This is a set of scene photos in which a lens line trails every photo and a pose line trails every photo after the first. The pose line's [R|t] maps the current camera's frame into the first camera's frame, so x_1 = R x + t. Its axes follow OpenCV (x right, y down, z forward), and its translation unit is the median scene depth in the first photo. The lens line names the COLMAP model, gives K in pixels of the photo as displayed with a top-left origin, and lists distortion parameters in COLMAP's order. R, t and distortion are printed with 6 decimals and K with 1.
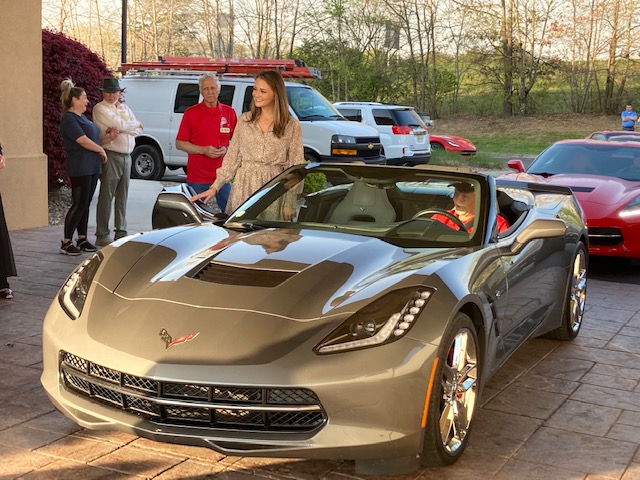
lens RADIAL K [[988.4, 0, 318.7], [0, 988.4, 240.2], [0, 0, 1]] dist [0.094905, 0.000000]
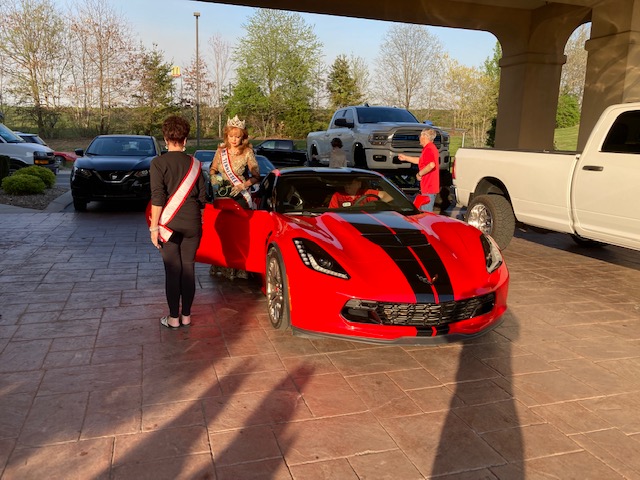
lens RADIAL K [[523.6, 0, 317.6], [0, 523.6, 239.1], [0, 0, 1]] dist [0.004693, -0.009265]
pose [[0.719534, -0.129586, 0.682259, -0.115527], [0.082945, 0.991440, 0.100835, -0.003357], [-0.689486, -0.015964, 0.724123, 0.003820]]
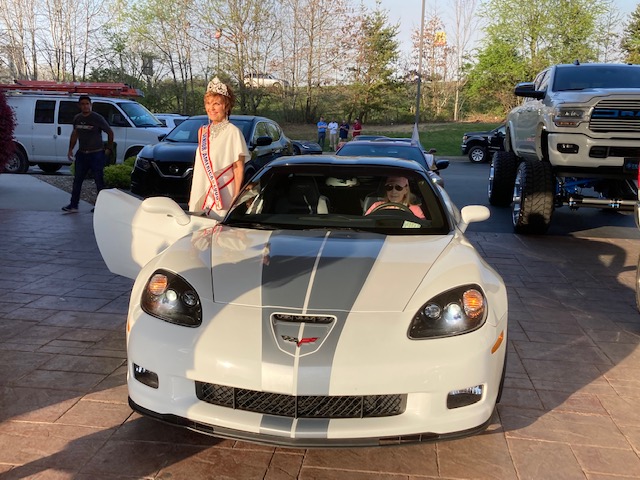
lens RADIAL K [[681.6, 0, 320.0], [0, 681.6, 237.2], [0, 0, 1]] dist [-0.002976, 0.000000]
pose [[0.944225, -0.059559, 0.323871, -0.041173], [0.046017, 0.997722, 0.049321, -0.001388], [-0.326071, -0.031667, 0.944815, 0.004203]]
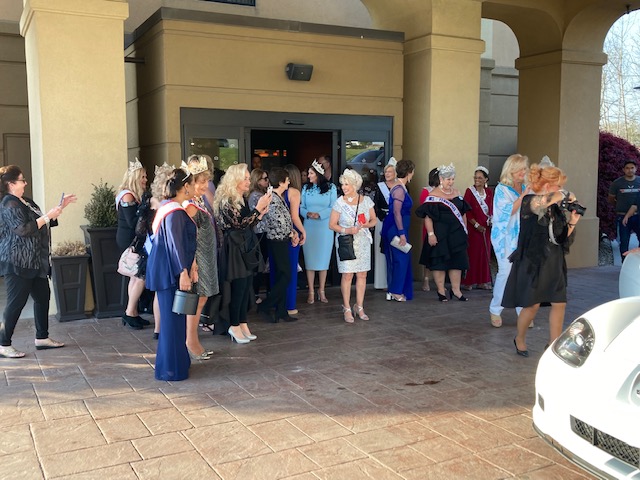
lens RADIAL K [[681.6, 0, 317.7], [0, 681.6, 239.1], [0, 0, 1]] dist [-0.002976, 0.000000]
pose [[0.808235, 0.025094, -0.588325, -0.005193], [-0.054275, 0.998013, -0.031994, -0.000025], [0.586353, 0.057790, 0.807991, -0.011966]]
